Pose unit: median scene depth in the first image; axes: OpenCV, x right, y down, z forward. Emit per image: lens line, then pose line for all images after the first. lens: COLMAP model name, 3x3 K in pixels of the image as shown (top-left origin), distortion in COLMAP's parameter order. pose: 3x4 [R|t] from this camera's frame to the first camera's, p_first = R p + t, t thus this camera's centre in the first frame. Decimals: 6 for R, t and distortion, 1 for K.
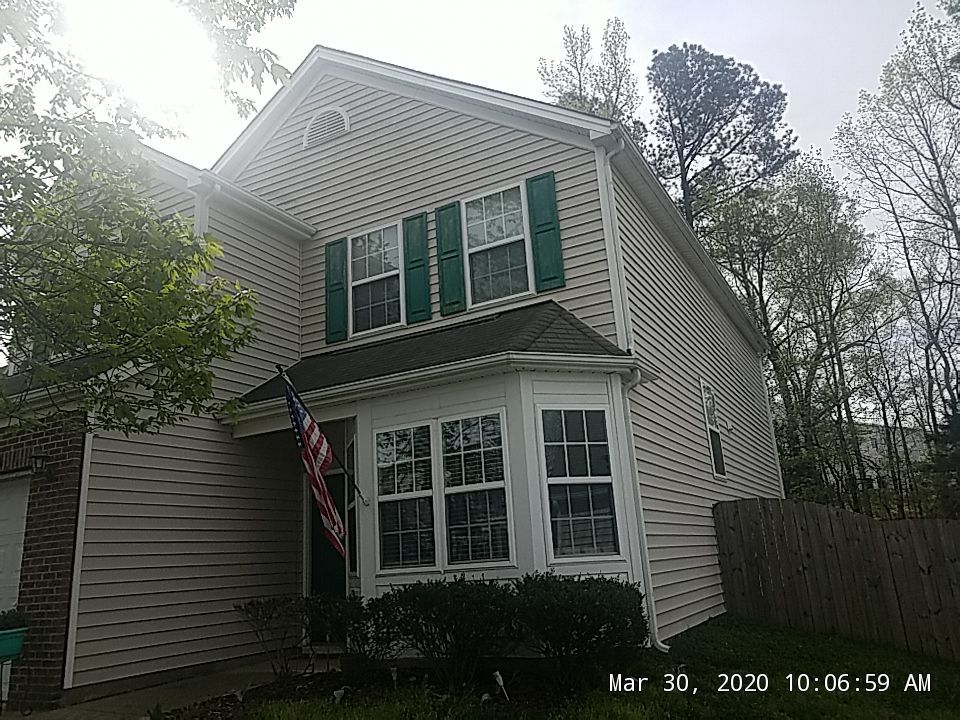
lens RADIAL K [[751.5, 0, 480.6], [0, 751.5, 342.9], [0, 0, 1]] dist [0.001126, 0.008163]
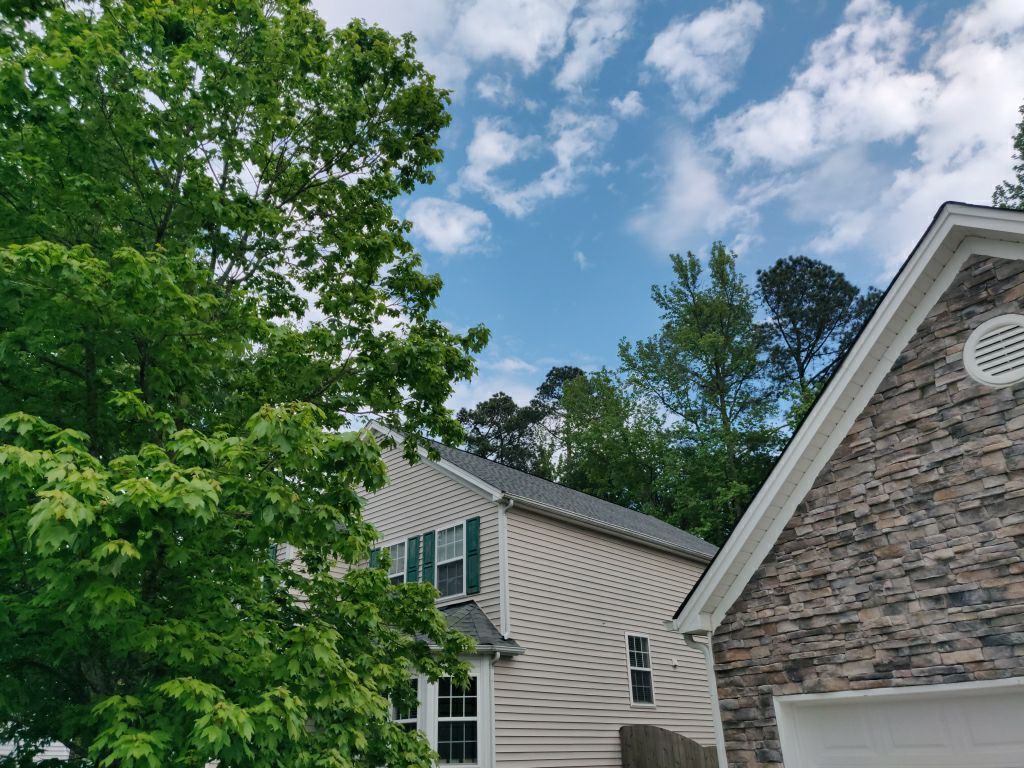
lens RADIAL K [[789.8, 0, 512.4], [0, 789.8, 394.4], [0, 0, 1]] dist [-0.006559, 0.038781]
pose [[0.968006, -0.073738, -0.239847, 0.563130], [0.039253, 0.988579, -0.145504, -0.221706], [0.247837, 0.131434, 0.959845, -0.639413]]
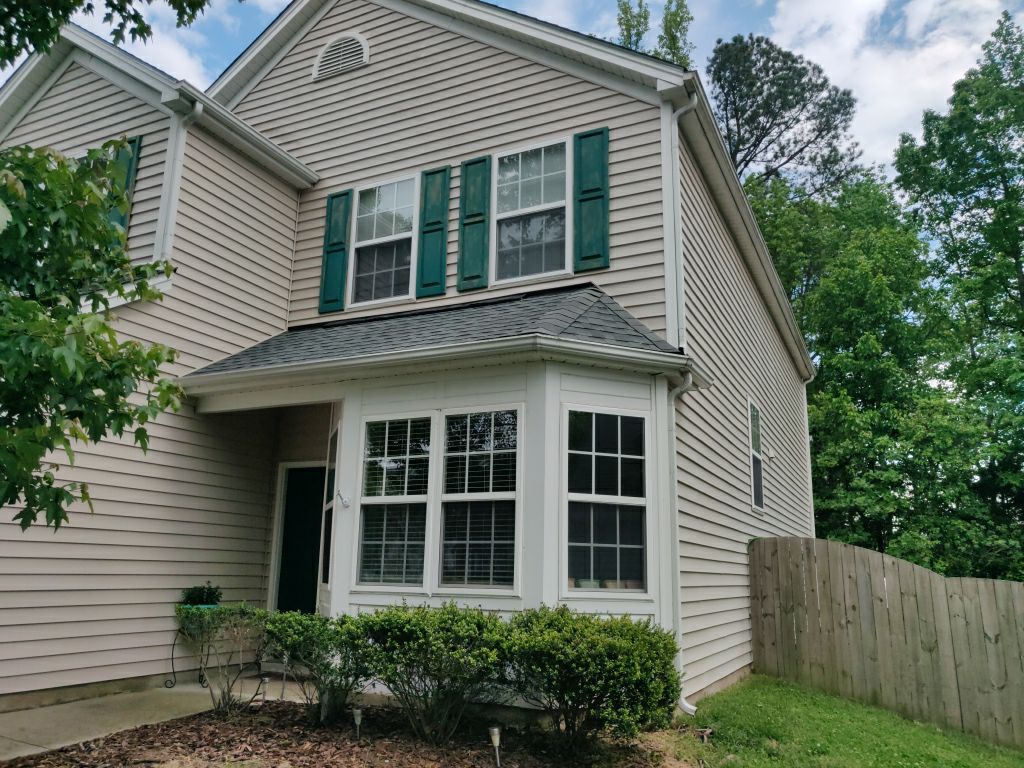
lens RADIAL K [[793.9, 0, 511.6], [0, 793.9, 389.7], [0, 0, 1]] dist [-0.042834, 0.107641]
pose [[0.995544, 0.091429, 0.023075, -0.002333], [-0.092518, 0.994370, 0.051659, 0.021641], [-0.018222, -0.053564, 0.998398, 0.108719]]
